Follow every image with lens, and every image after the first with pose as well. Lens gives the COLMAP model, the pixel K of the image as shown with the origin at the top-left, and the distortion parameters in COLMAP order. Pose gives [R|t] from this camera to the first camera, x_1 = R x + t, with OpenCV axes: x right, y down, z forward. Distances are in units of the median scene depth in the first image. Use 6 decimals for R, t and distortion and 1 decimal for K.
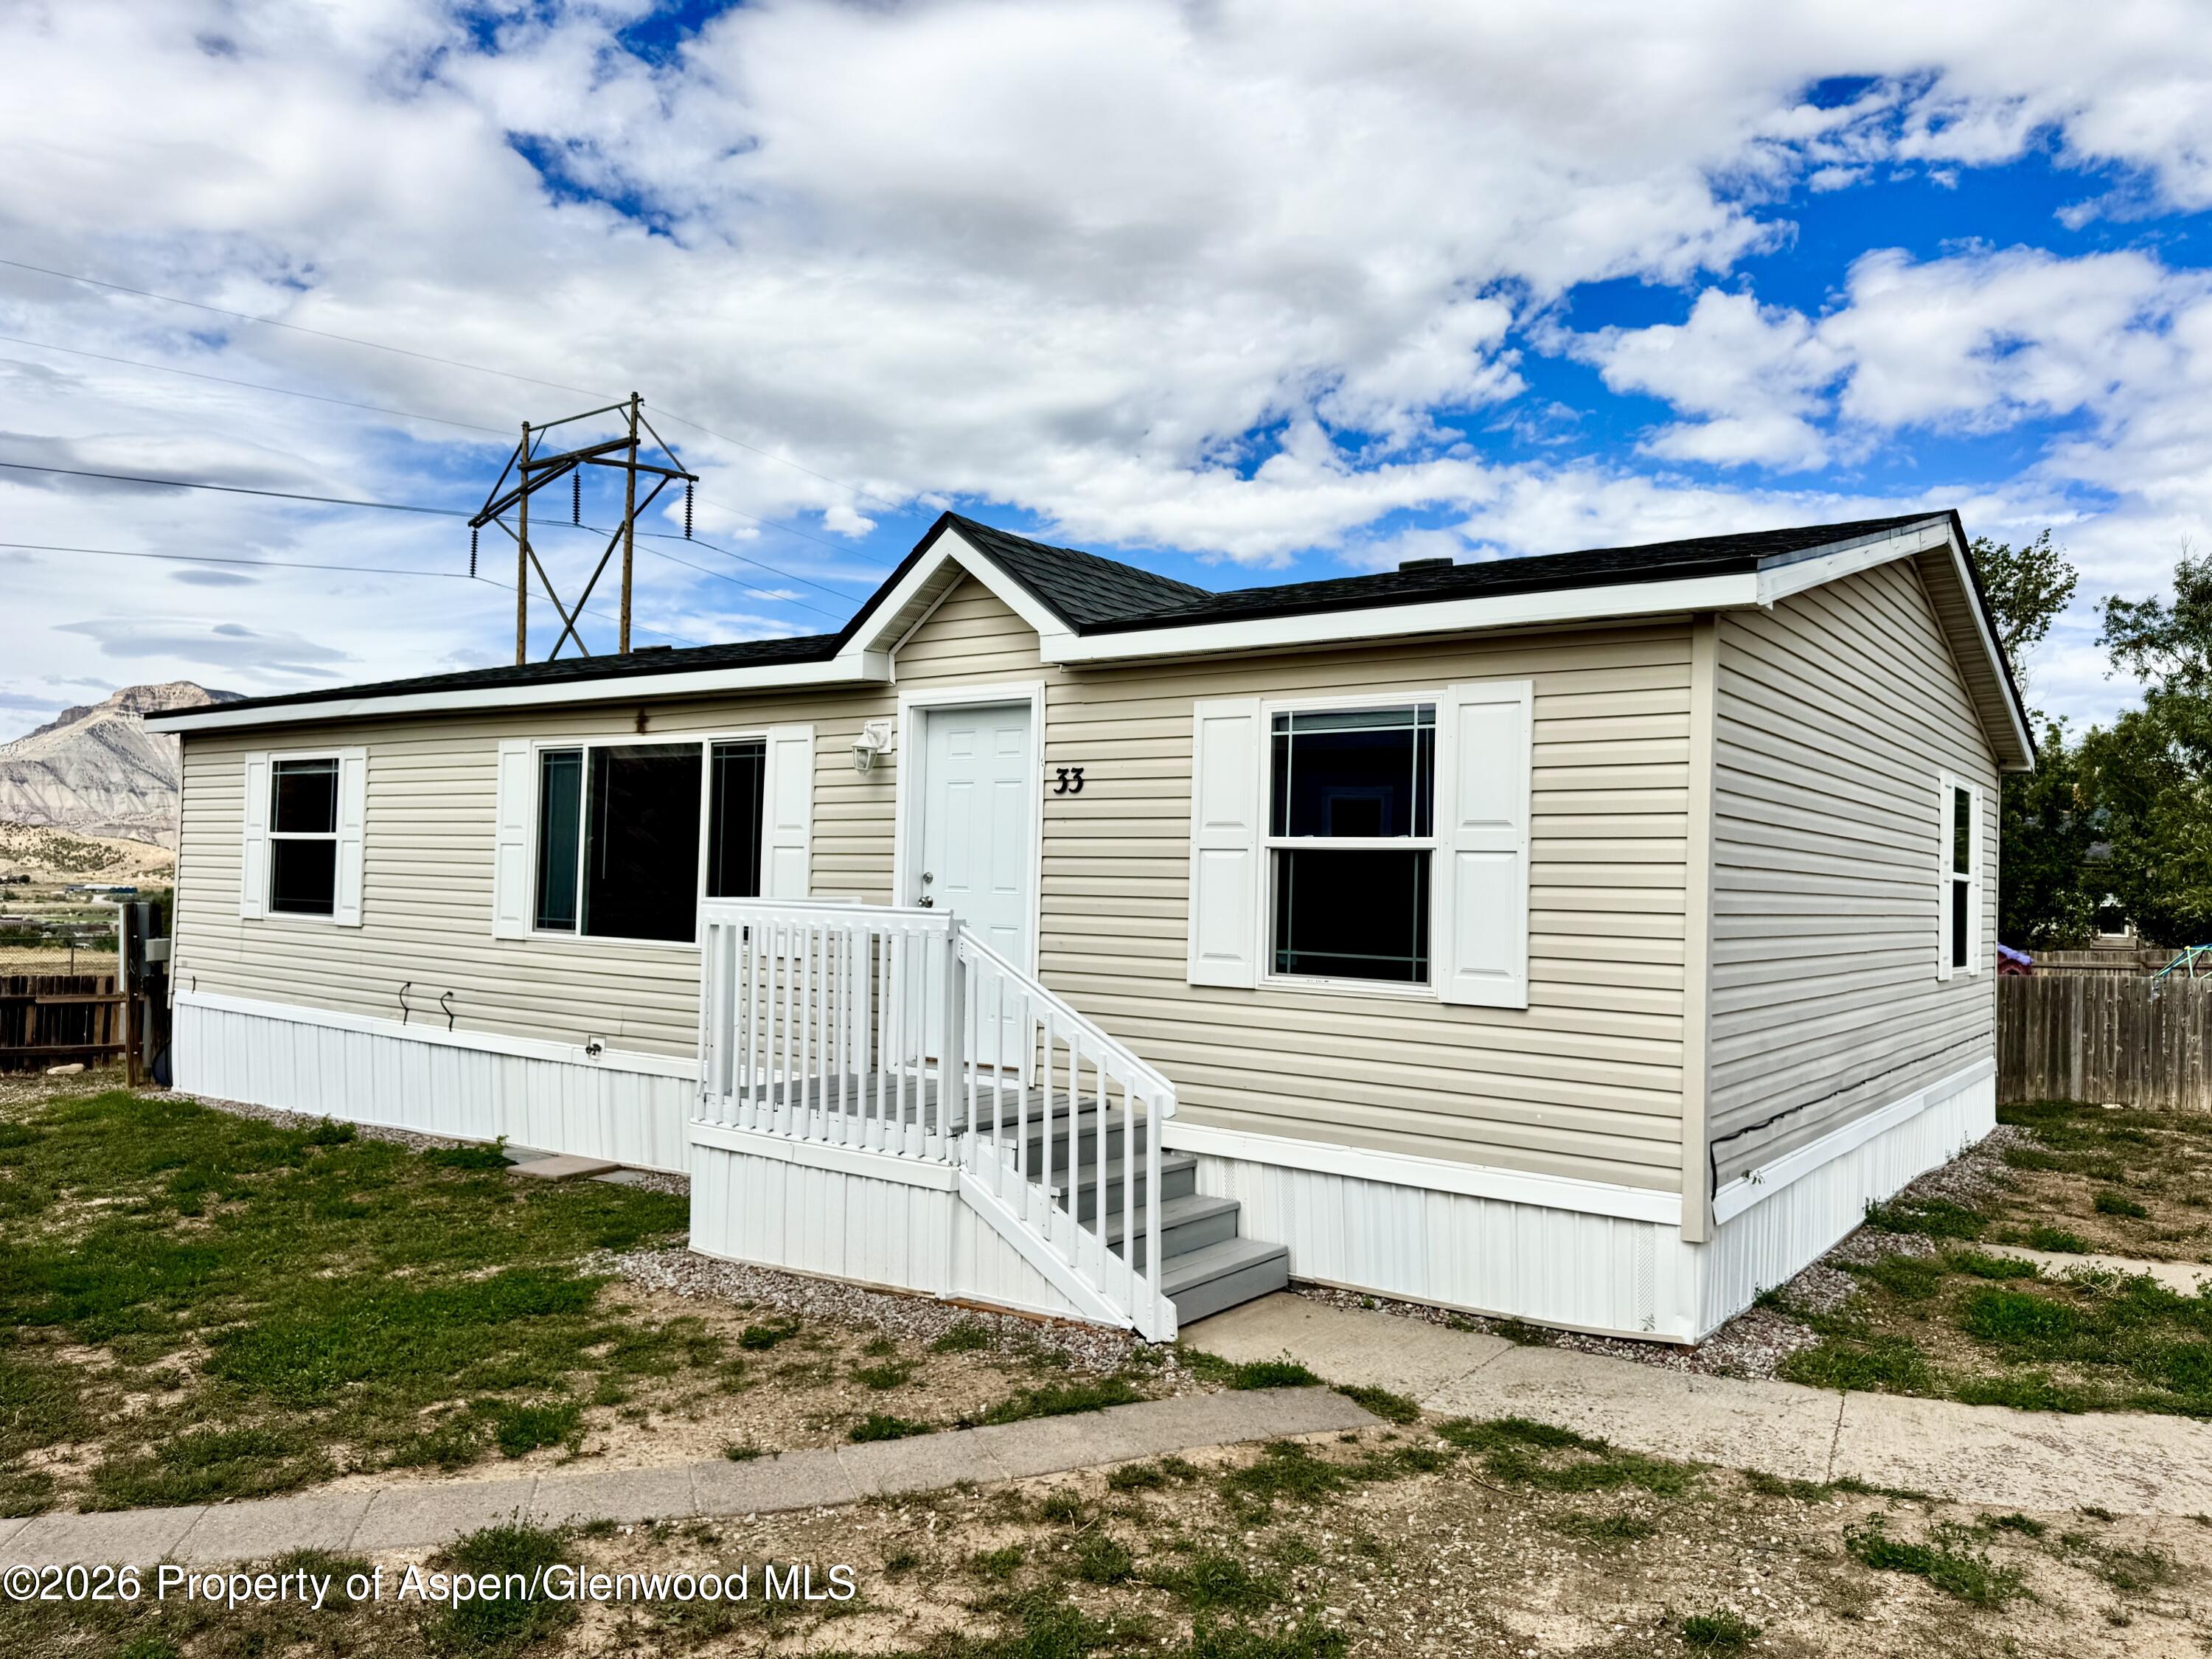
lens RADIAL K [[1560.2, 0, 1115.1], [0, 1560.2, 814.1], [0, 0, 1]] dist [0.046661, -0.053723]
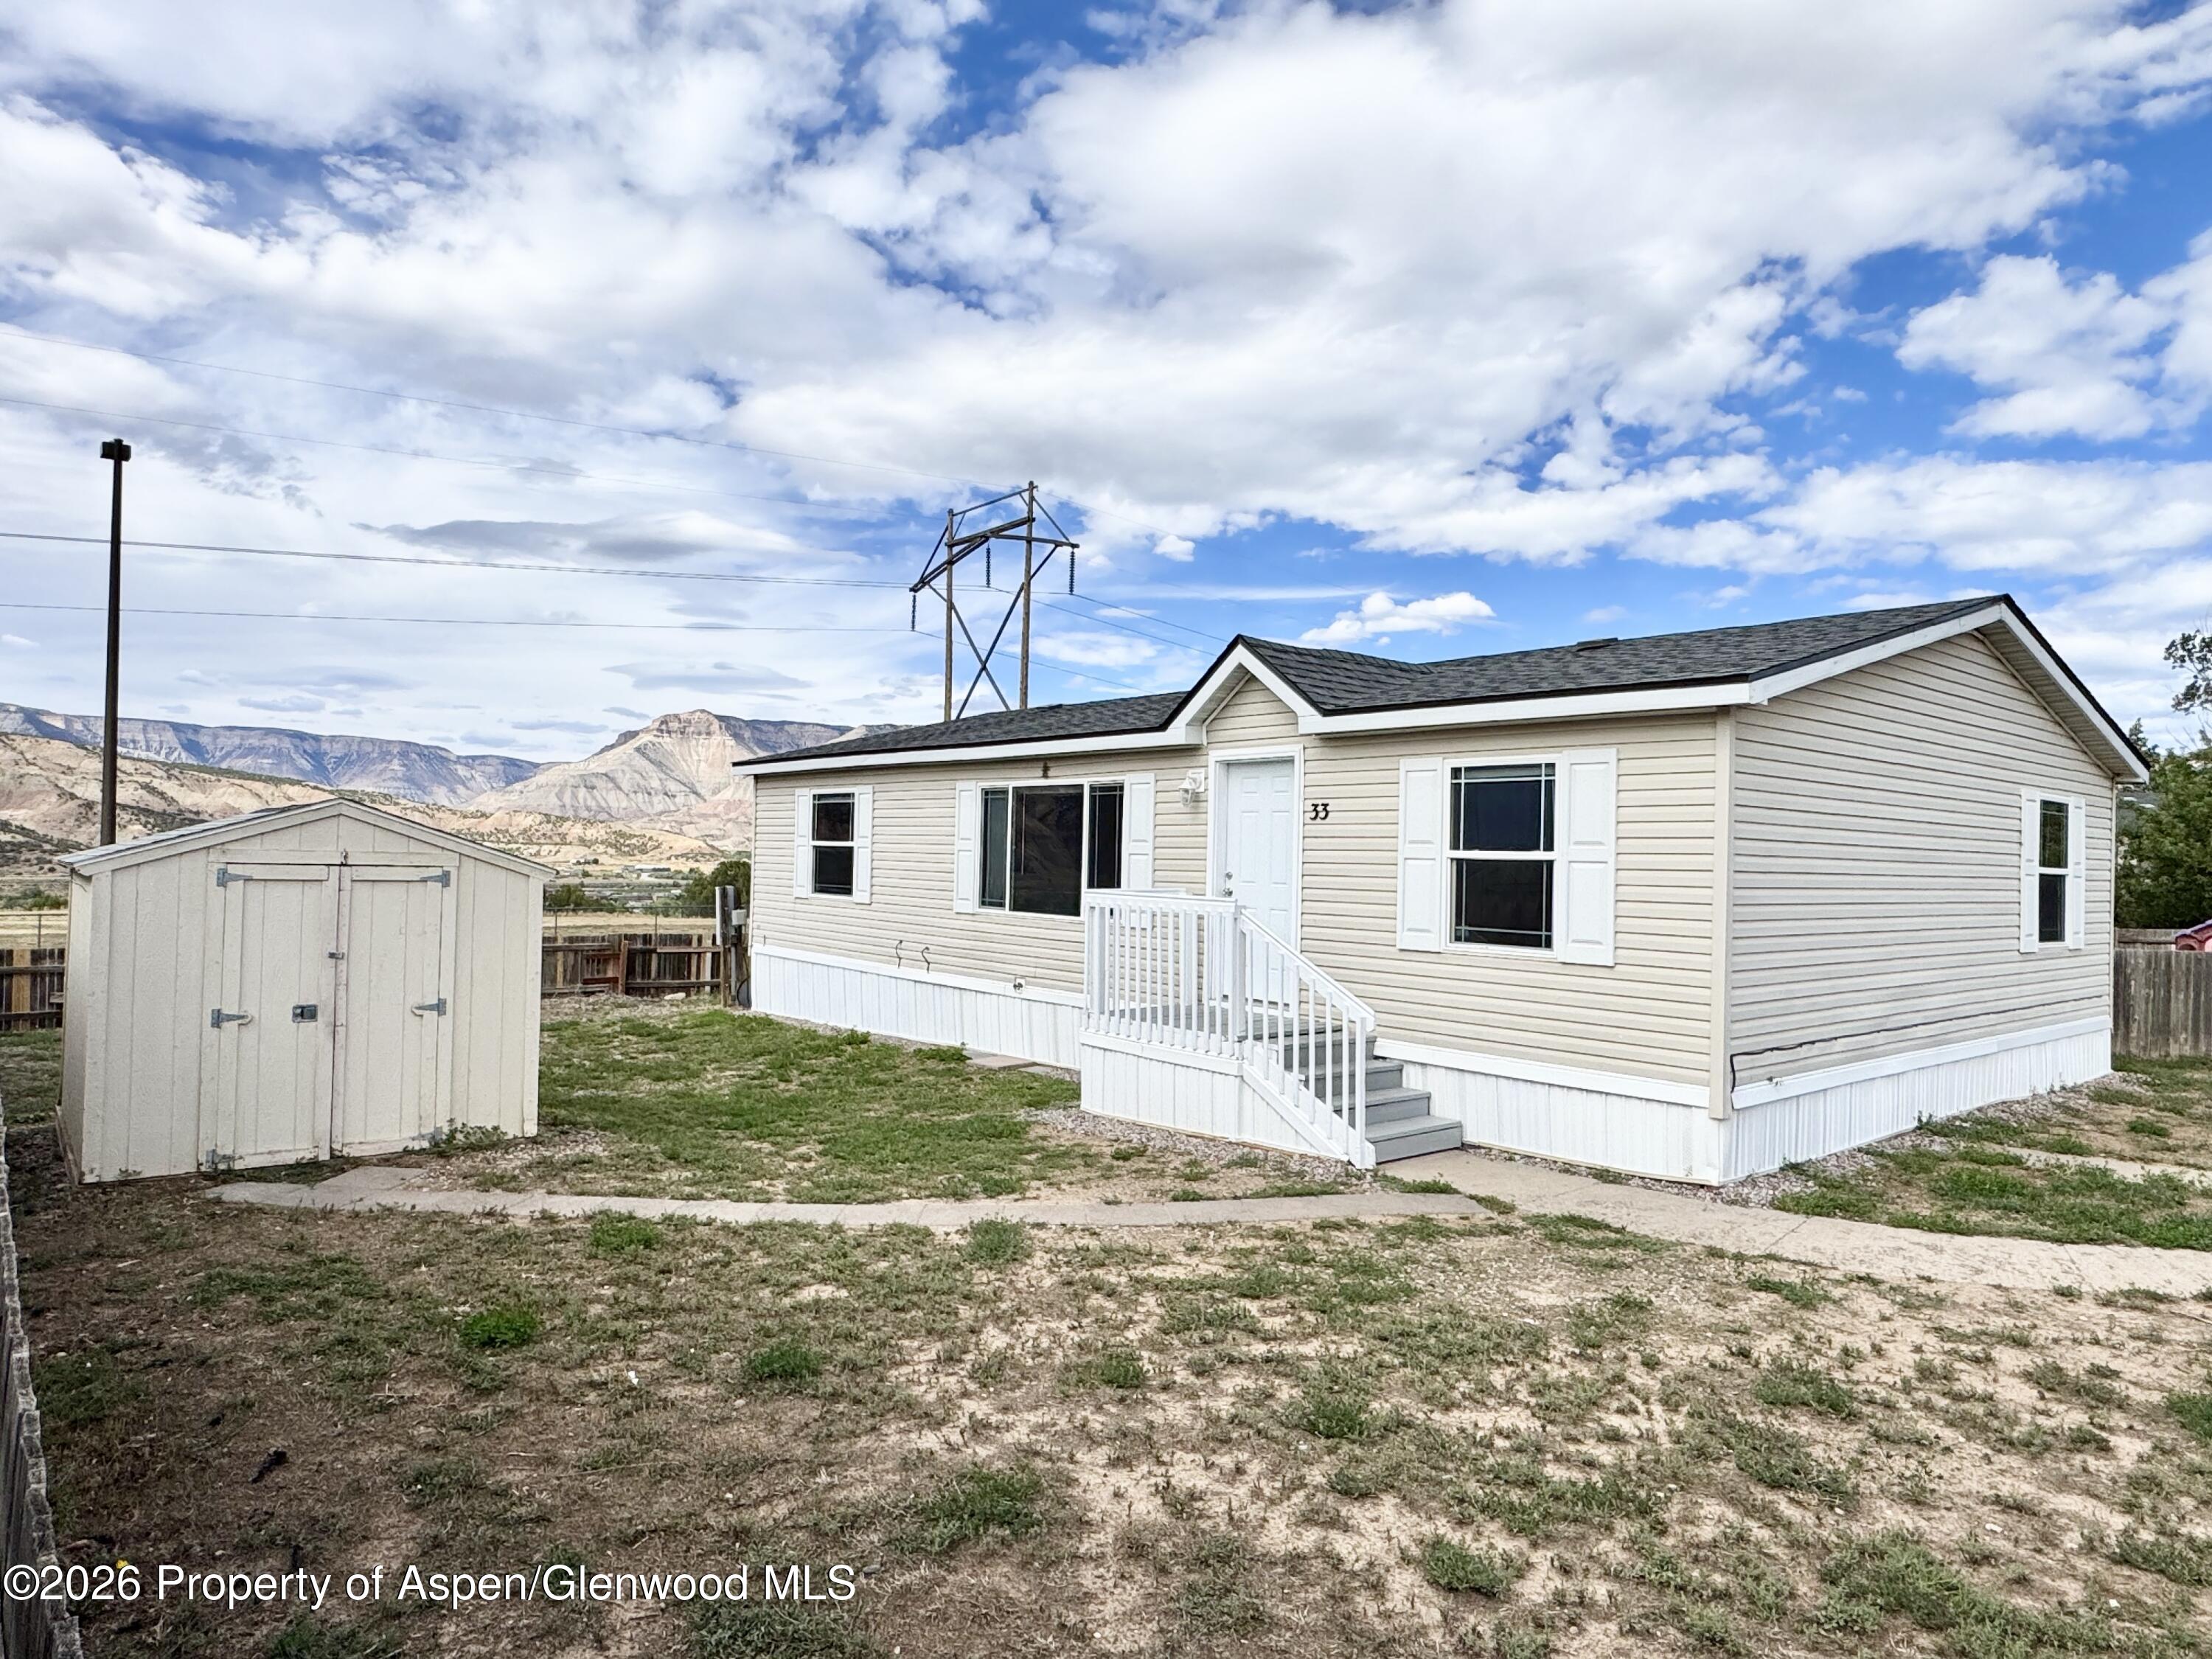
lens RADIAL K [[1340.7, 0, 1099.3], [0, 1340.7, 805.6], [0, 0, 1]] dist [-0.009462, 0.010430]
pose [[0.969986, -0.012600, -0.242835, 0.084904], [0.012925, 0.999916, -0.000255, -0.032156], [0.242818, -0.002891, 0.970068, -0.328141]]
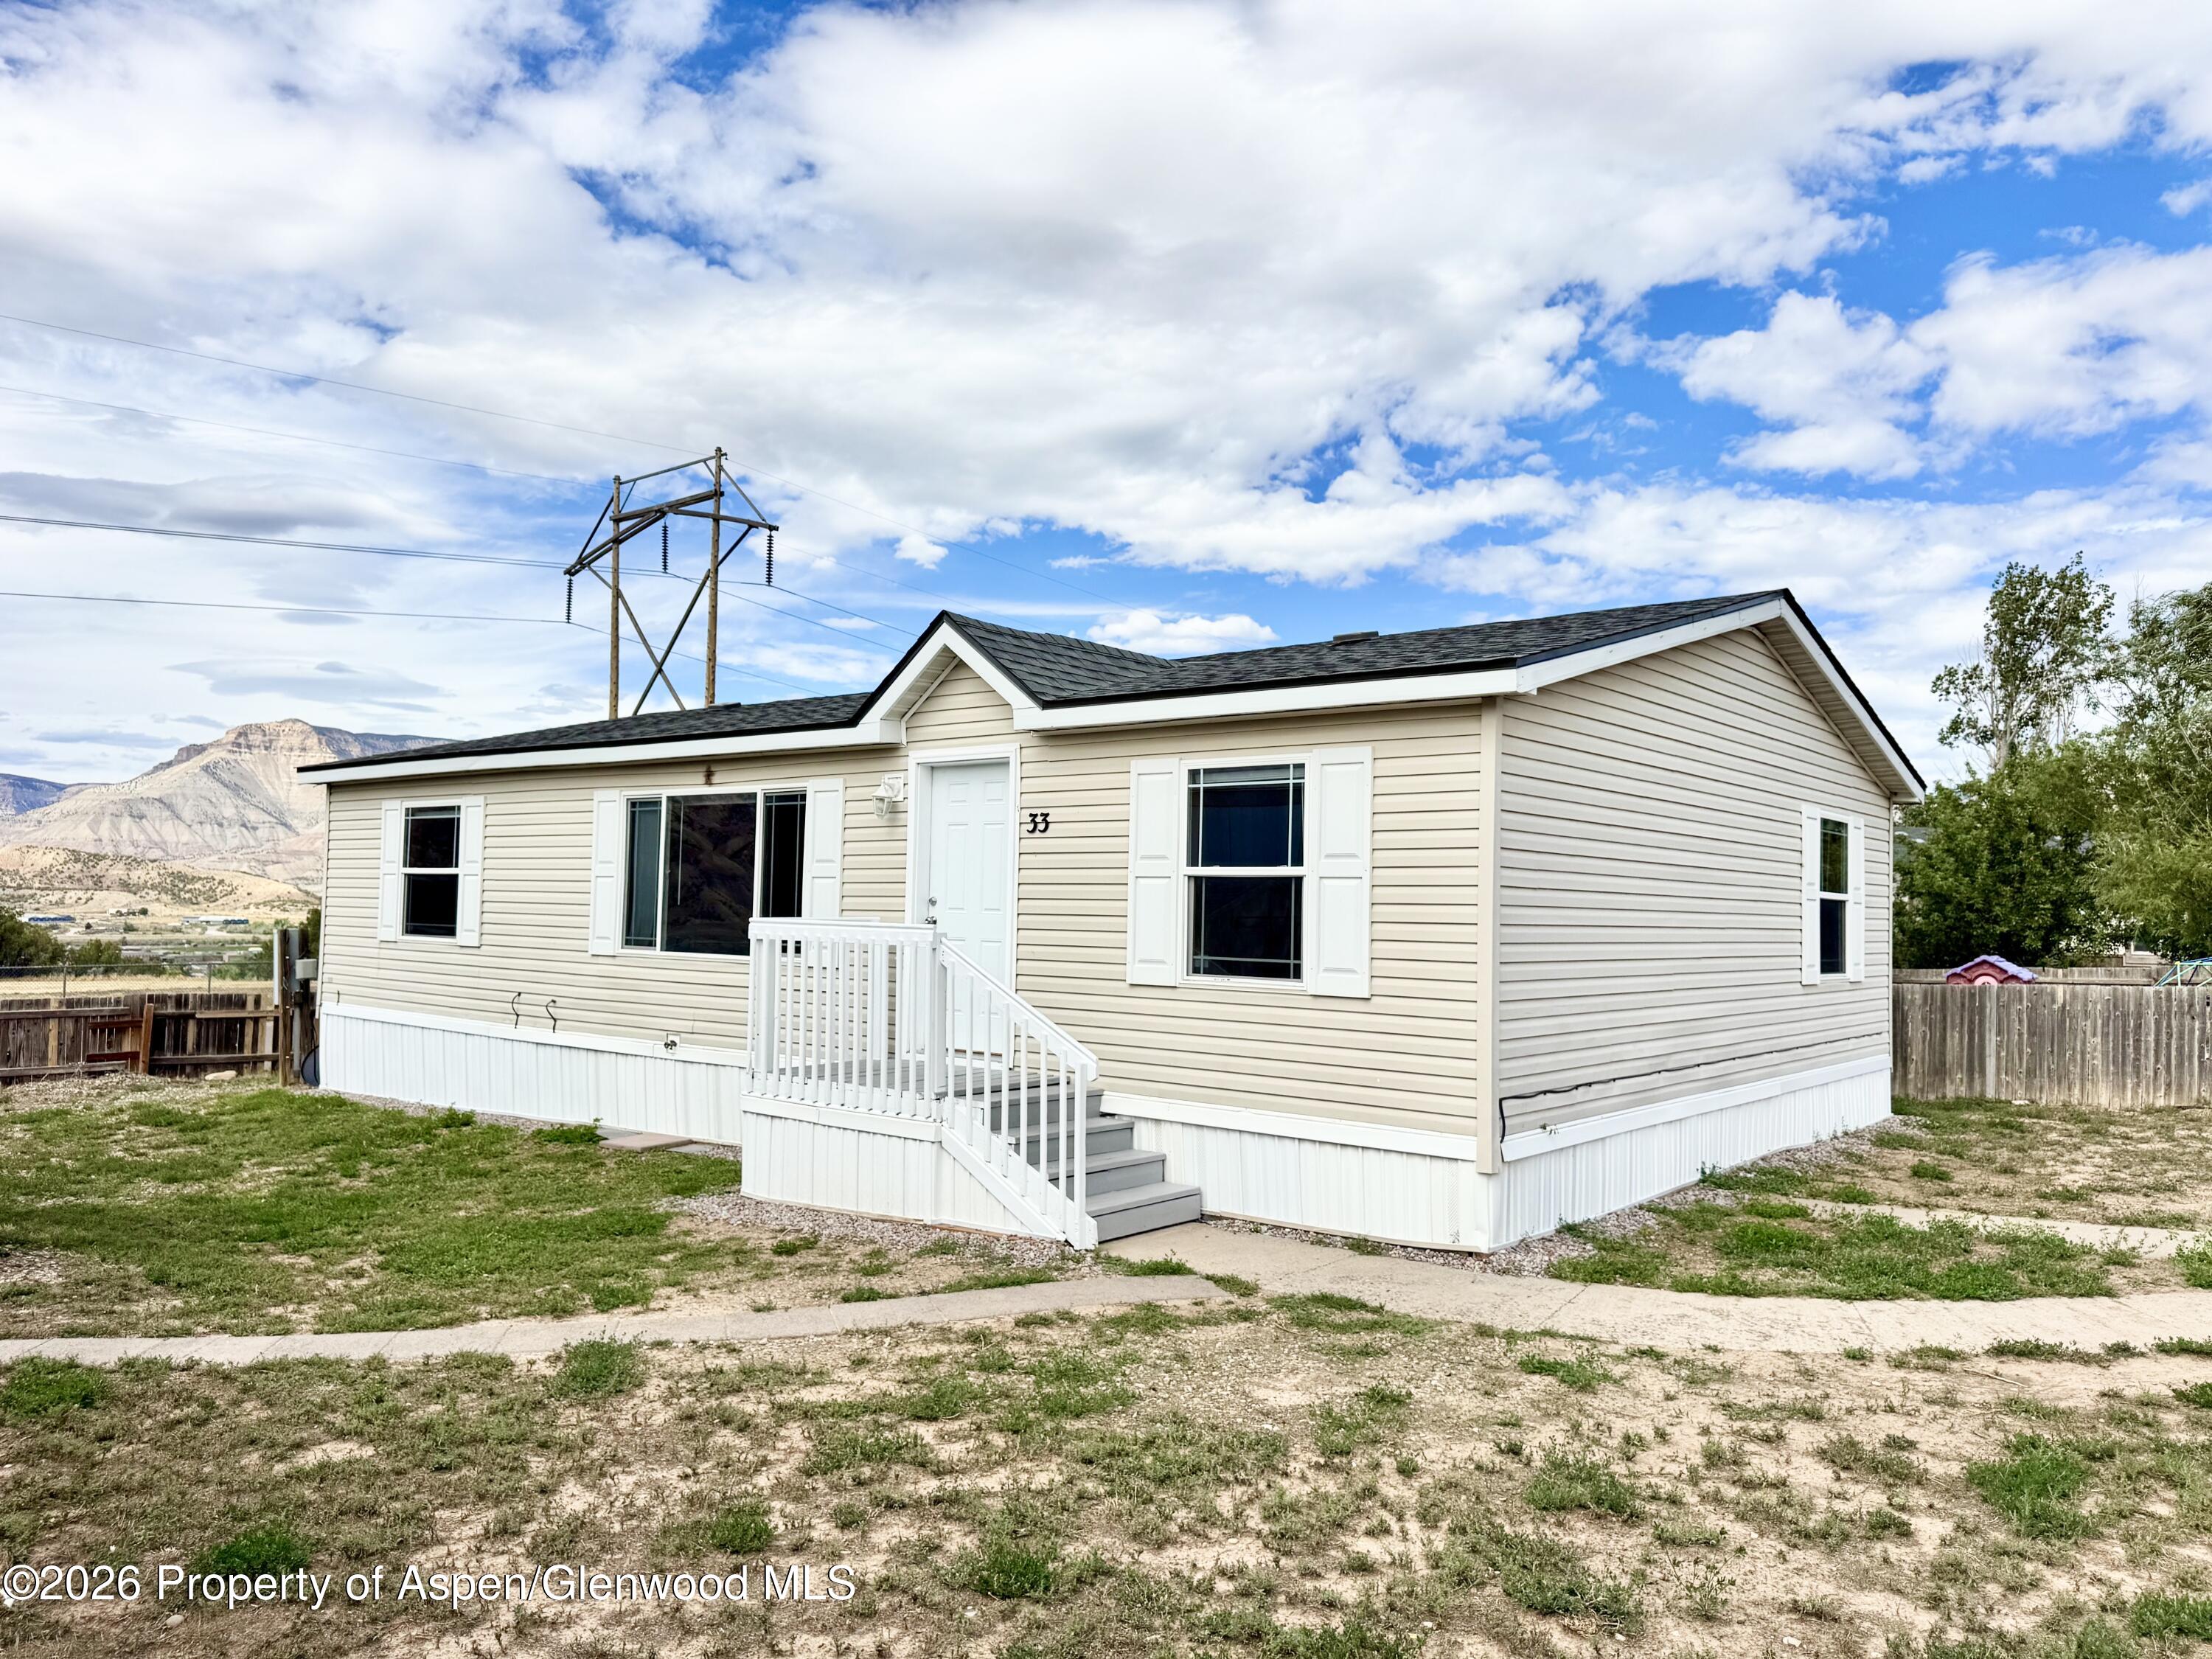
lens RADIAL K [[1560.2, 0, 1090.2], [0, 1560.2, 805.7], [0, 0, 1]] dist [0.046661, -0.053723]
pose [[0.997847, -0.013168, -0.064251, 0.101895], [0.011904, 0.999729, -0.020006, -0.010360], [0.064497, 0.019198, 0.997733, -0.269114]]
